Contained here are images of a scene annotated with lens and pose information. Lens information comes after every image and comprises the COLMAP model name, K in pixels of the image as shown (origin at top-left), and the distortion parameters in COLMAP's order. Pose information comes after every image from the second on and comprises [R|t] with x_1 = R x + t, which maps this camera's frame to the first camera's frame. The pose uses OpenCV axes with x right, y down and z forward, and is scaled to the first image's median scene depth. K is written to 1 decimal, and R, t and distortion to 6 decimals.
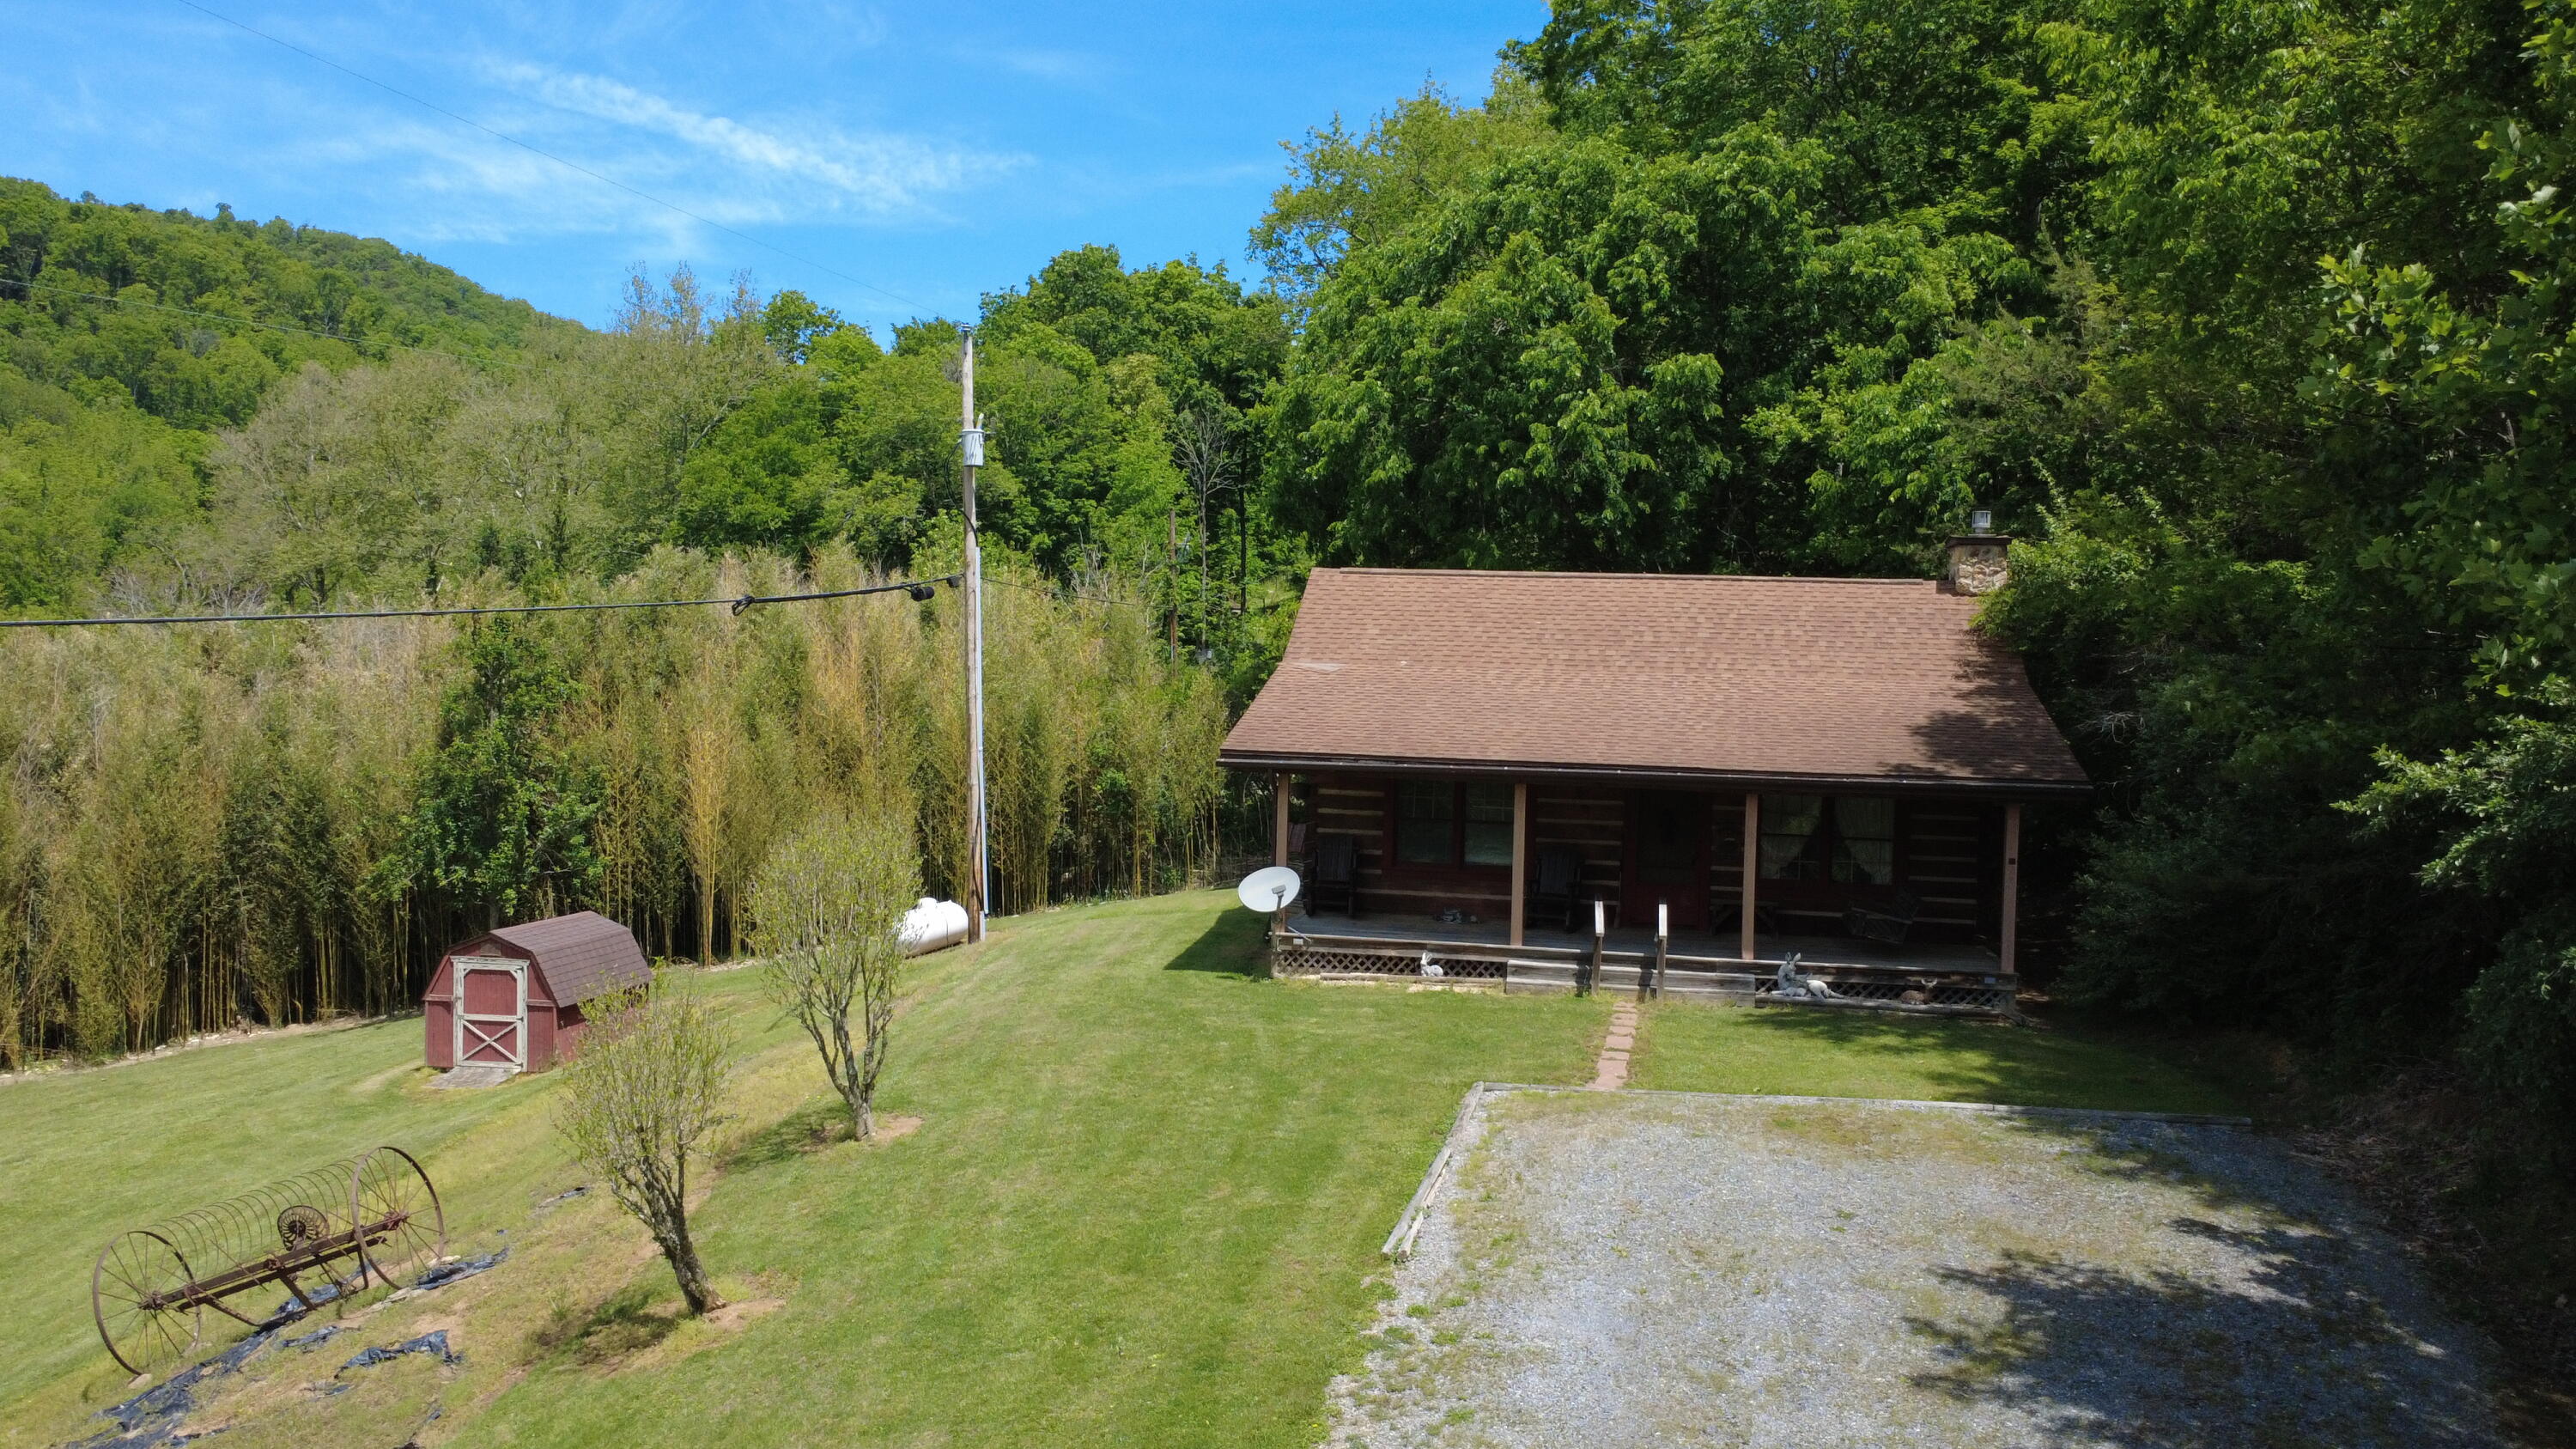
lens RADIAL K [[1796.9, 0, 1288.0], [0, 1796.9, 724.5], [0, 0, 1]] dist [-0.022584, 0.007521]
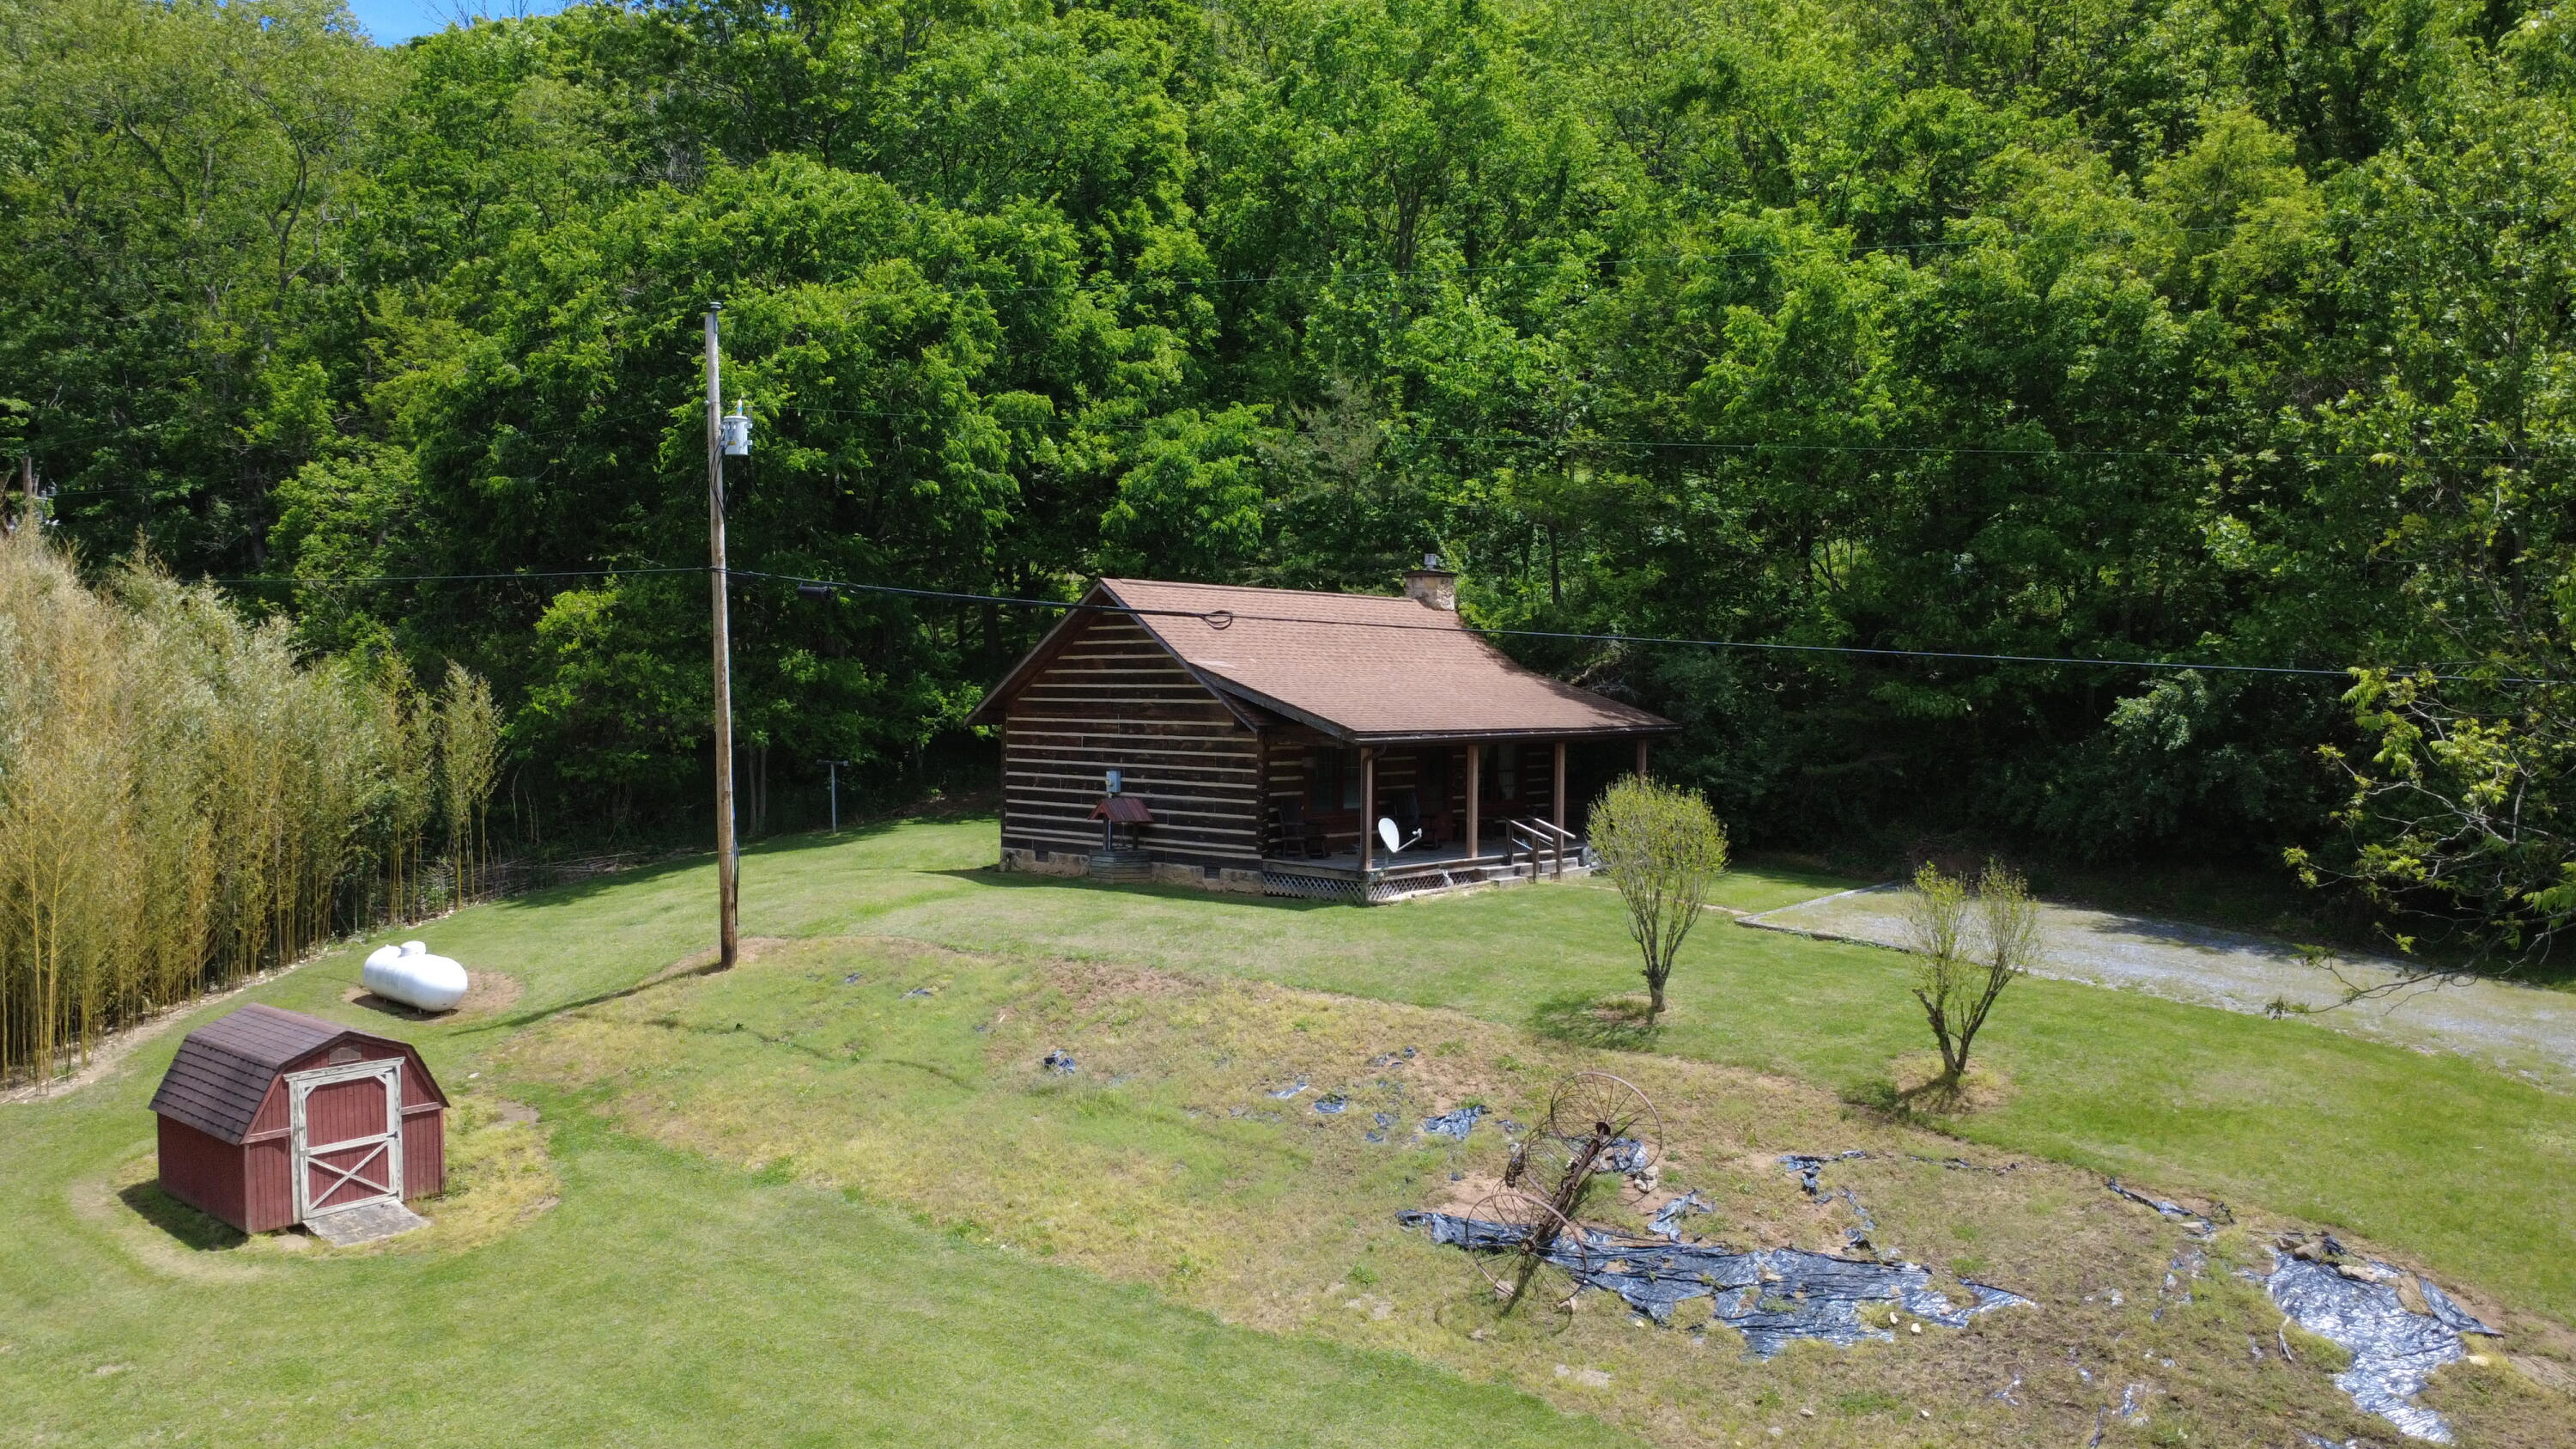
lens RADIAL K [[1796.9, 0, 1288.0], [0, 1796.9, 724.5], [0, 0, 1]] dist [-0.022584, 0.007521]
pose [[0.528123, -0.044021, 0.848026, -0.867899], [0.025139, 0.999028, 0.036204, -0.029299], [-0.848795, 0.002198, 0.528717, 0.269679]]
